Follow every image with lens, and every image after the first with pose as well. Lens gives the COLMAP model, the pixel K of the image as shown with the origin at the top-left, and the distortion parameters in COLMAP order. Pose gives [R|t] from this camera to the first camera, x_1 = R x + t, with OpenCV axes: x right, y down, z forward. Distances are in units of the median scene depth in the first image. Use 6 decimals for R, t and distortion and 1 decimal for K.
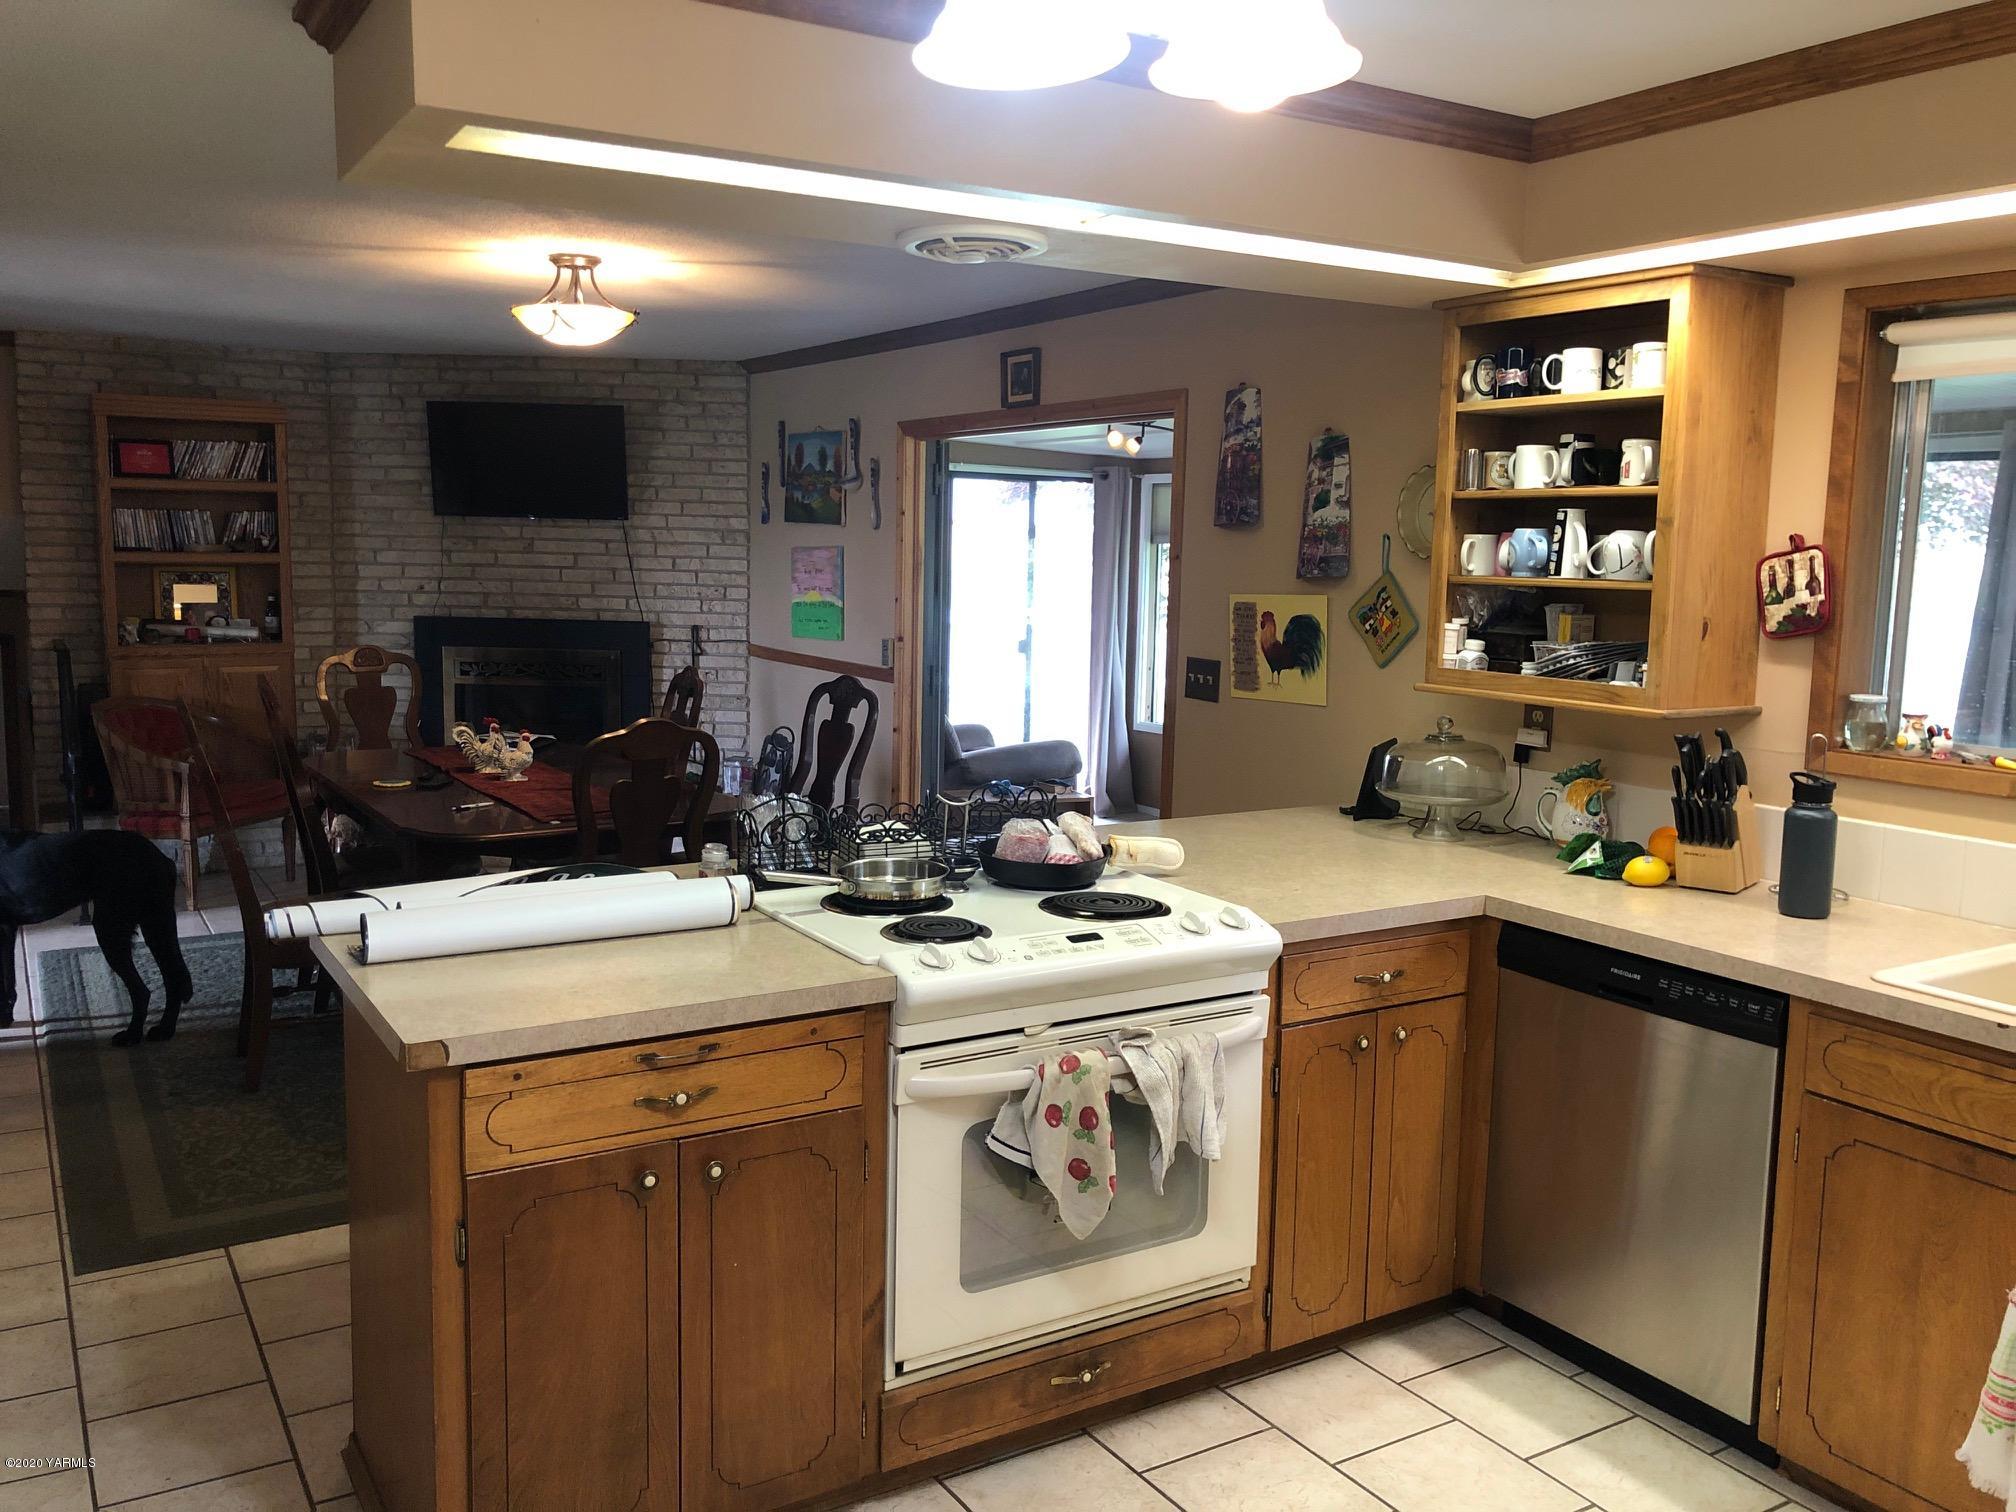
lens RADIAL K [[1682.3, 0, 1011.2], [0, 1682.3, 743.0], [0, 0, 1]] dist [0.056226, -0.077081]
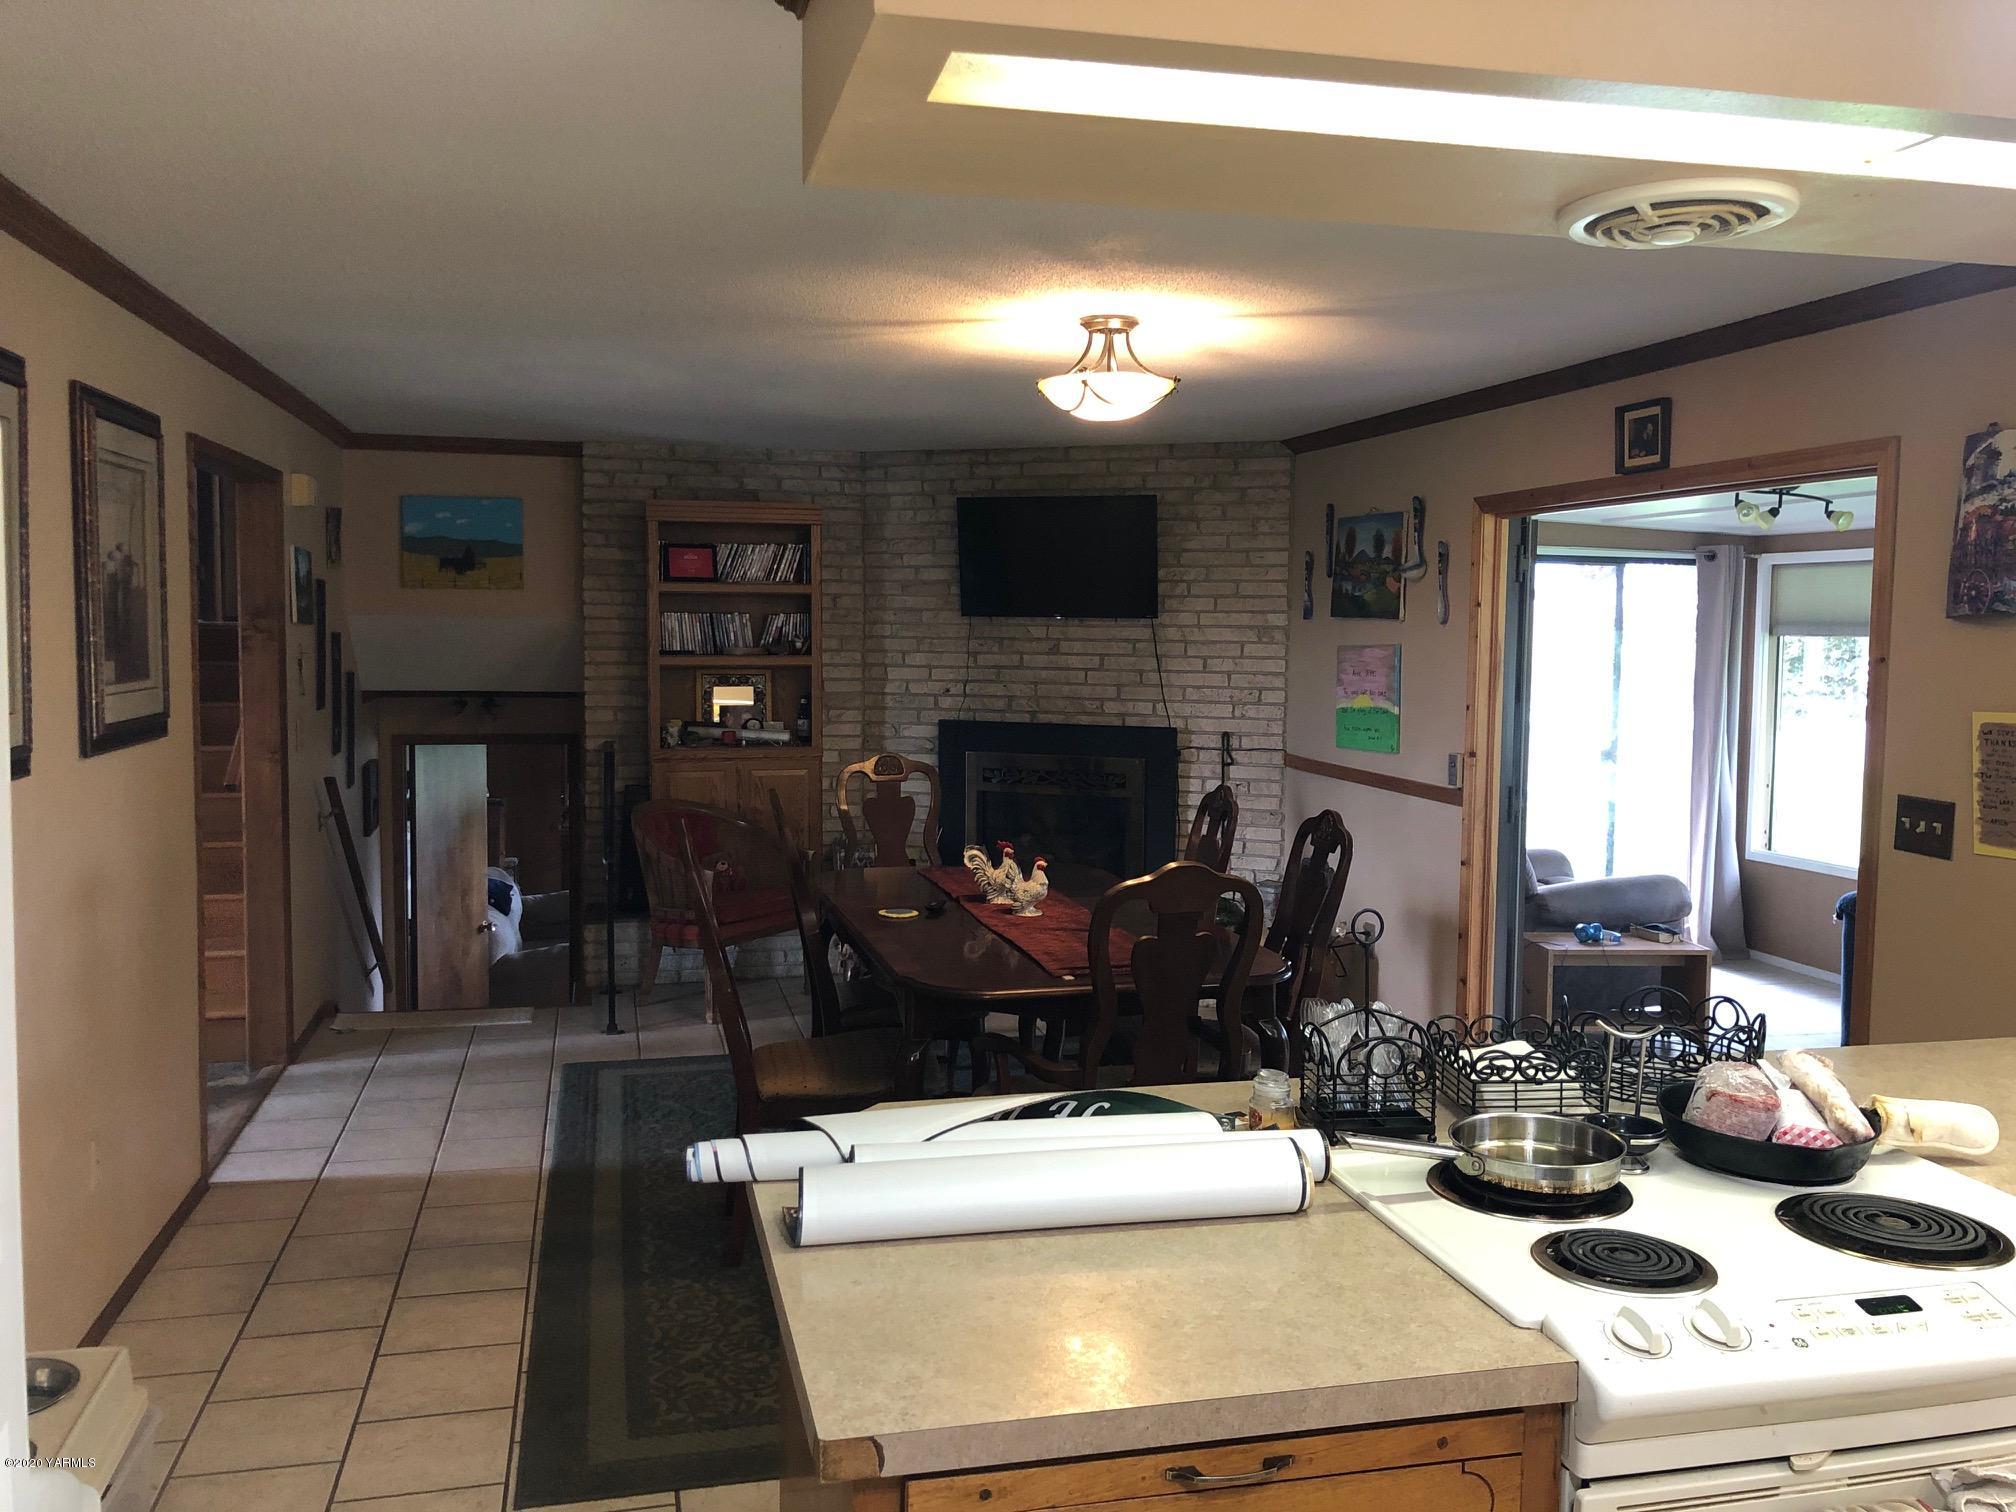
lens RADIAL K [[1682.3, 0, 1016.1], [0, 1682.3, 764.3], [0, 0, 1]] dist [0.056226, -0.077081]
pose [[0.954406, 0.014984, -0.298136, -0.042907], [-0.027200, 0.998950, -0.036867, -0.026750], [0.297271, 0.043296, 0.953811, 0.174990]]
